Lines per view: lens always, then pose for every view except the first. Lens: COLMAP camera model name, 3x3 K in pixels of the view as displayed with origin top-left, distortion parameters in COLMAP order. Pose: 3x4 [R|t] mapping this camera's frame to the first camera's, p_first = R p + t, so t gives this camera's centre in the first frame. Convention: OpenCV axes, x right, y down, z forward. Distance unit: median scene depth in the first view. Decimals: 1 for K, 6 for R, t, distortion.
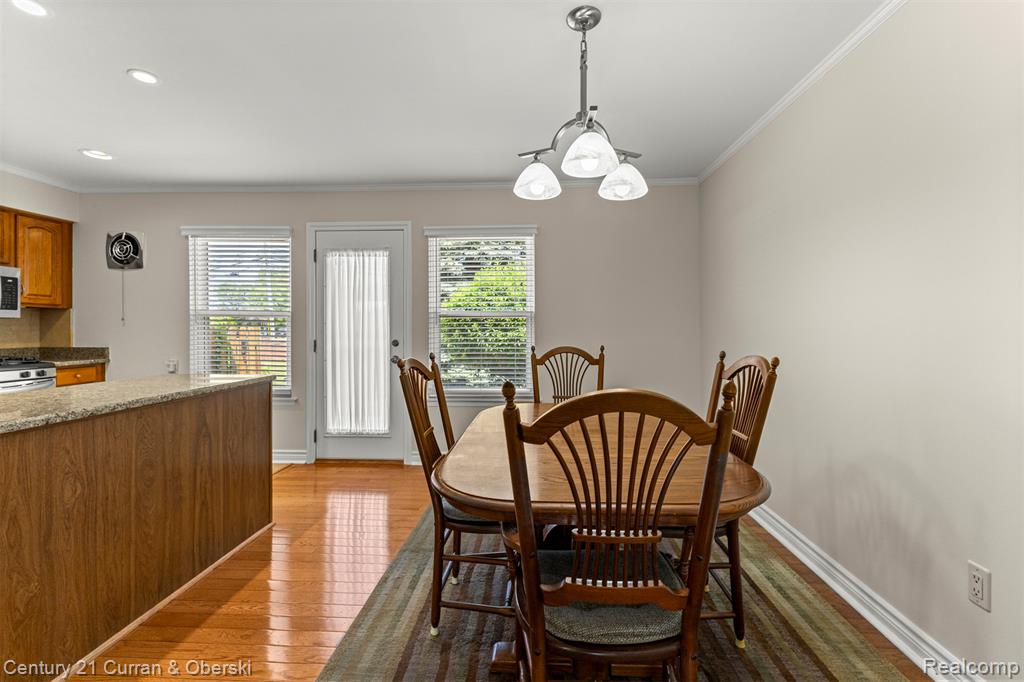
lens RADIAL K [[450.9, 0, 519.5], [0, 450.9, 331.9], [0, 0, 1]] dist [0.014486, -0.003610]
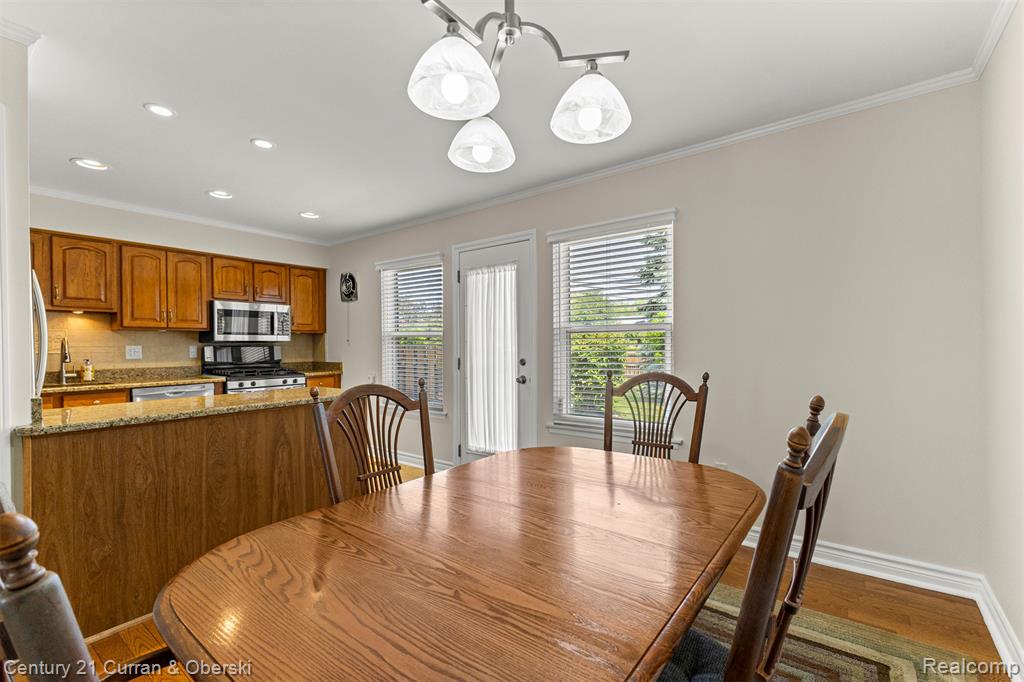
lens RADIAL K [[450.9, 0, 512.5], [0, 450.9, 351.4], [0, 0, 1]] dist [0.014486, -0.003610]
pose [[0.820454, 0.000072, -0.571712, 0.329579], [0.006222, 0.999940, 0.009054, -0.007886], [0.571679, -0.010985, 0.820404, 0.302913]]
